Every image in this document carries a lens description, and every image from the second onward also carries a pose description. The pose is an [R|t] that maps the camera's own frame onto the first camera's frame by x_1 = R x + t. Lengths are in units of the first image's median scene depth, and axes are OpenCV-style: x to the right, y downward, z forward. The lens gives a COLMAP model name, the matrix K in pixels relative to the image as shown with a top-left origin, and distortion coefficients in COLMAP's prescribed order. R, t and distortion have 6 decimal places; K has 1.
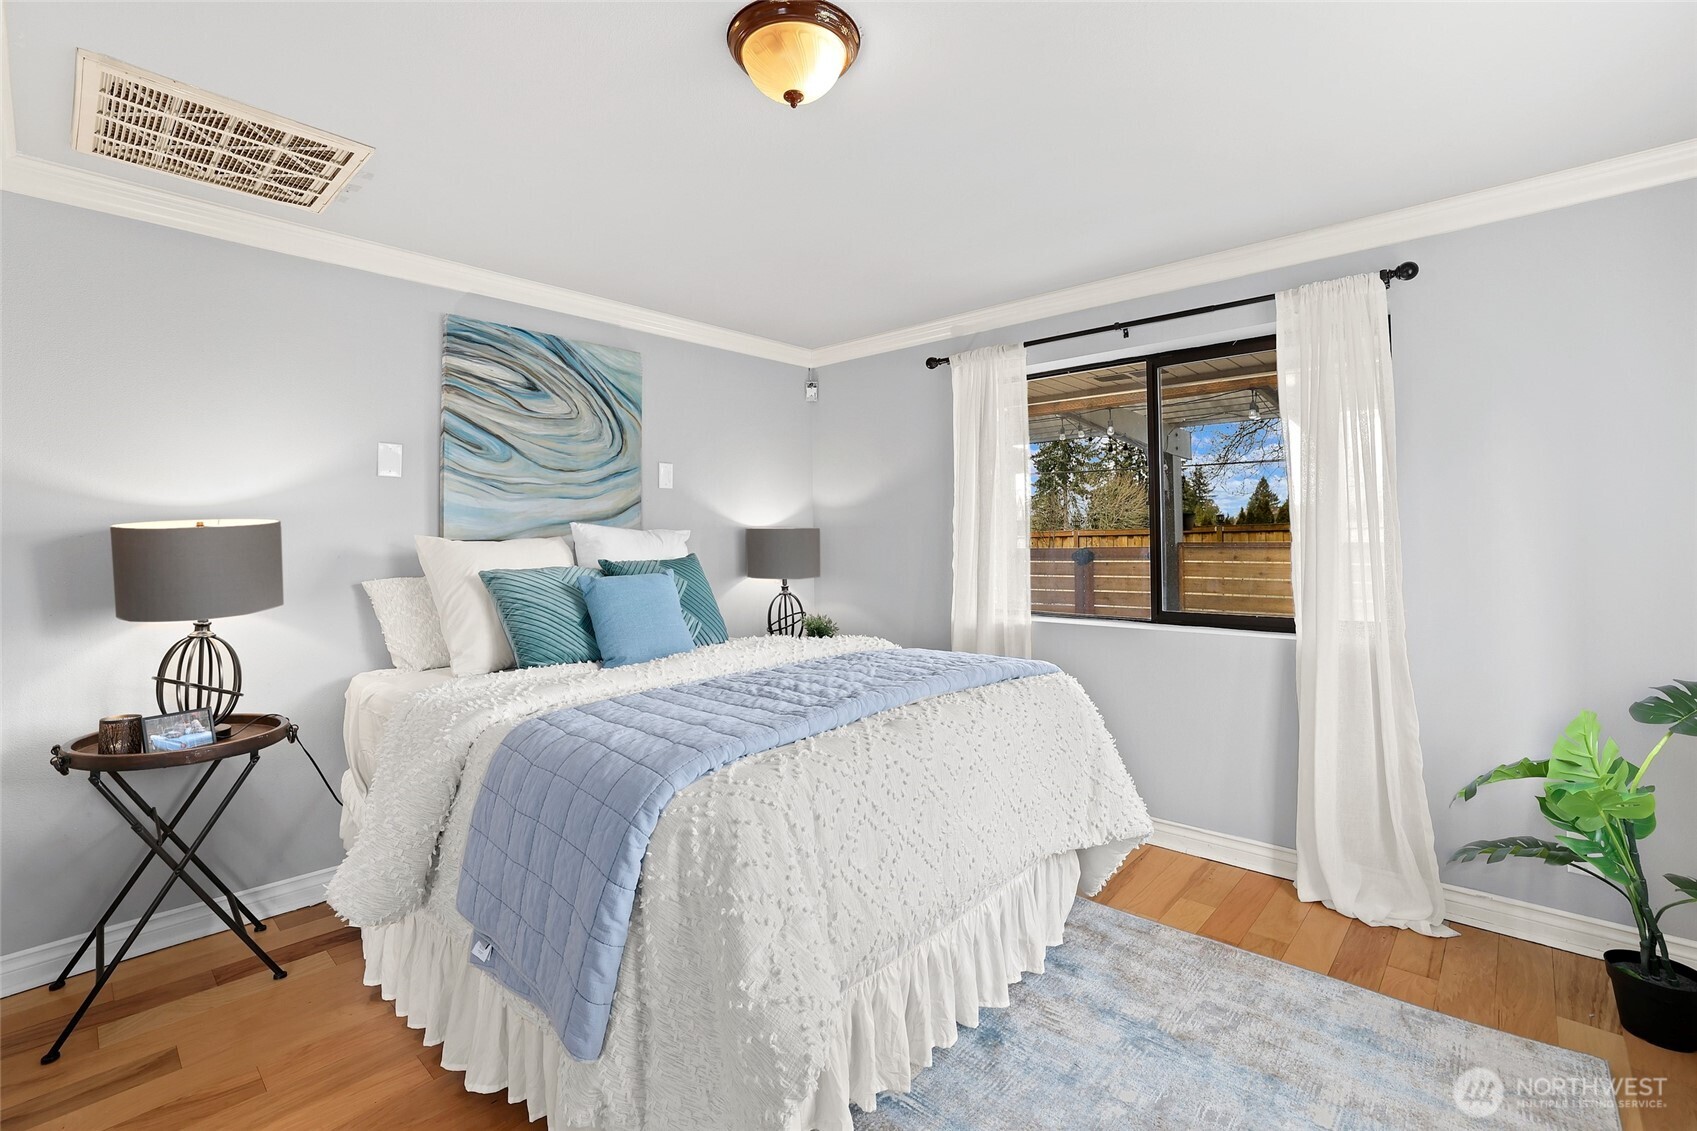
lens RADIAL K [[737.8, 0, 851.0], [0, 737.8, 511.0], [0, 0, 1]] dist [-0.087097, 0.013243]
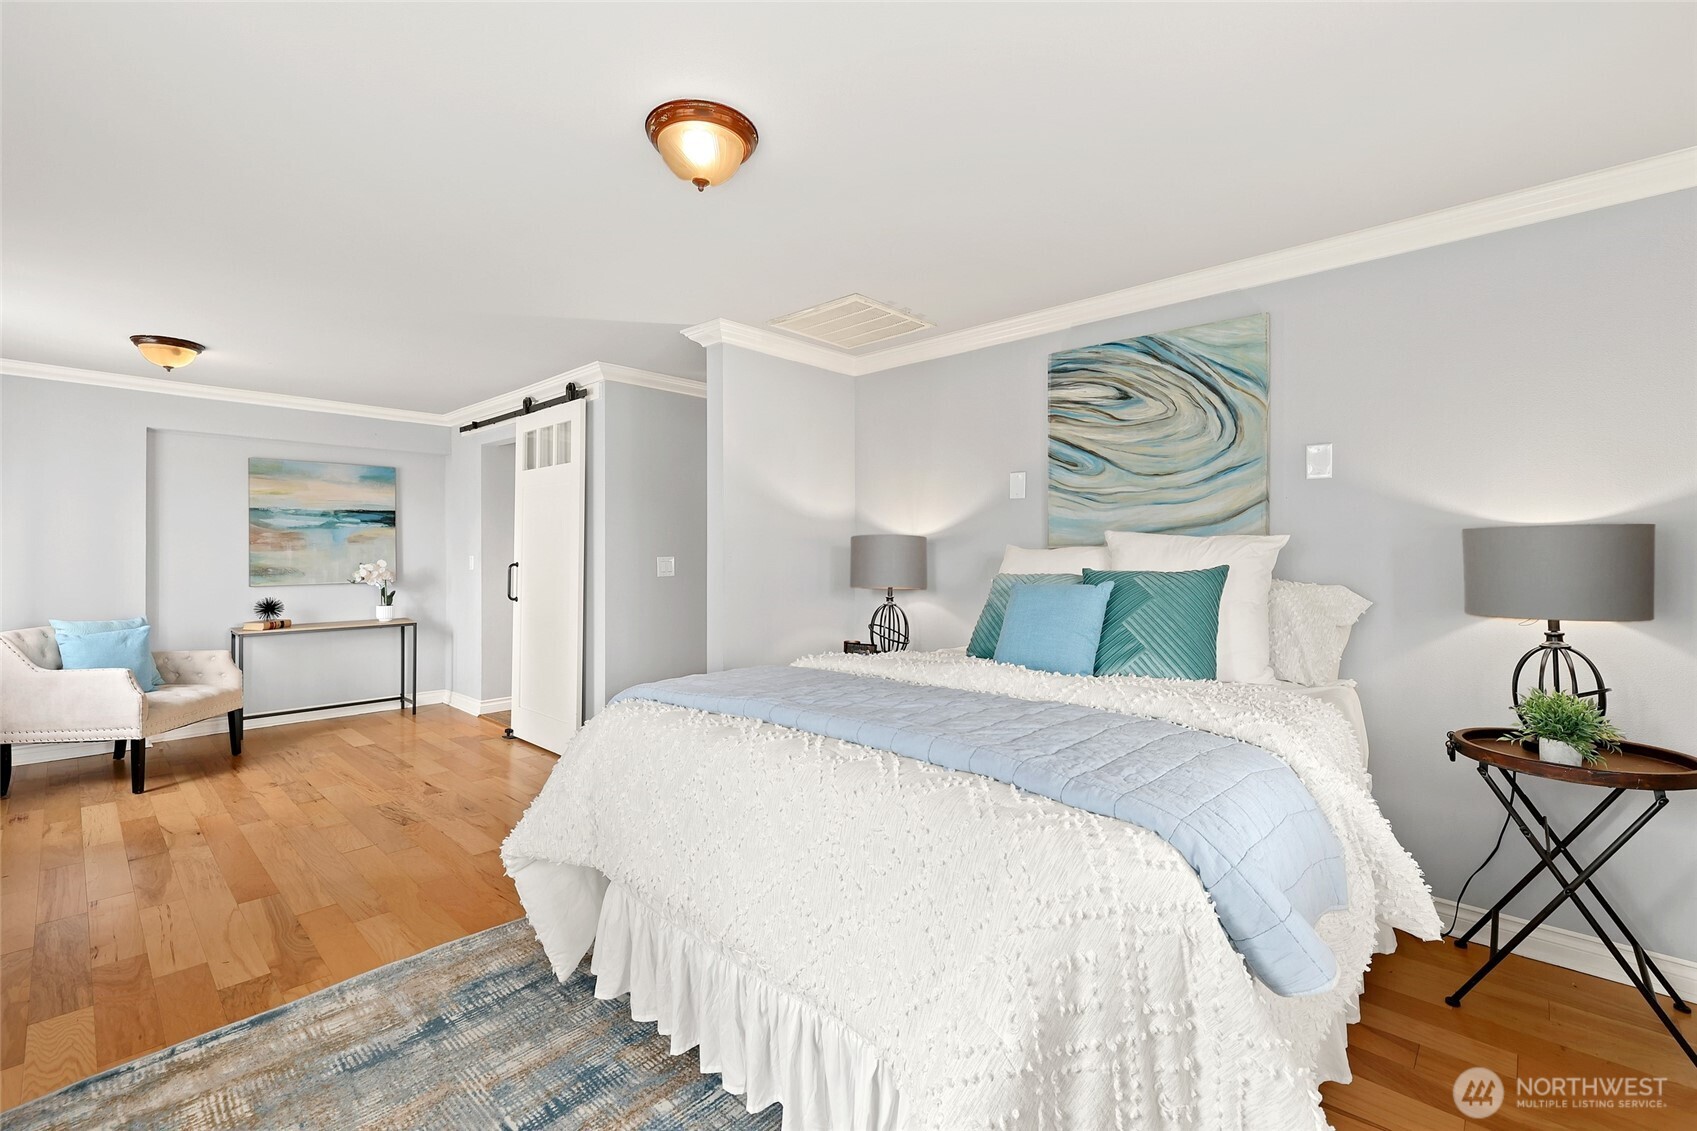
lens RADIAL K [[726.7, 0, 846.2], [0, 726.7, 554.4], [0, 0, 1]] dist [-0.048157, 0.014509]
pose [[-0.035418, 0.014461, -0.999268, 0.525859], [0.041961, 0.999035, 0.012971, 0.017749], [0.998491, -0.041470, -0.035991, 0.583474]]
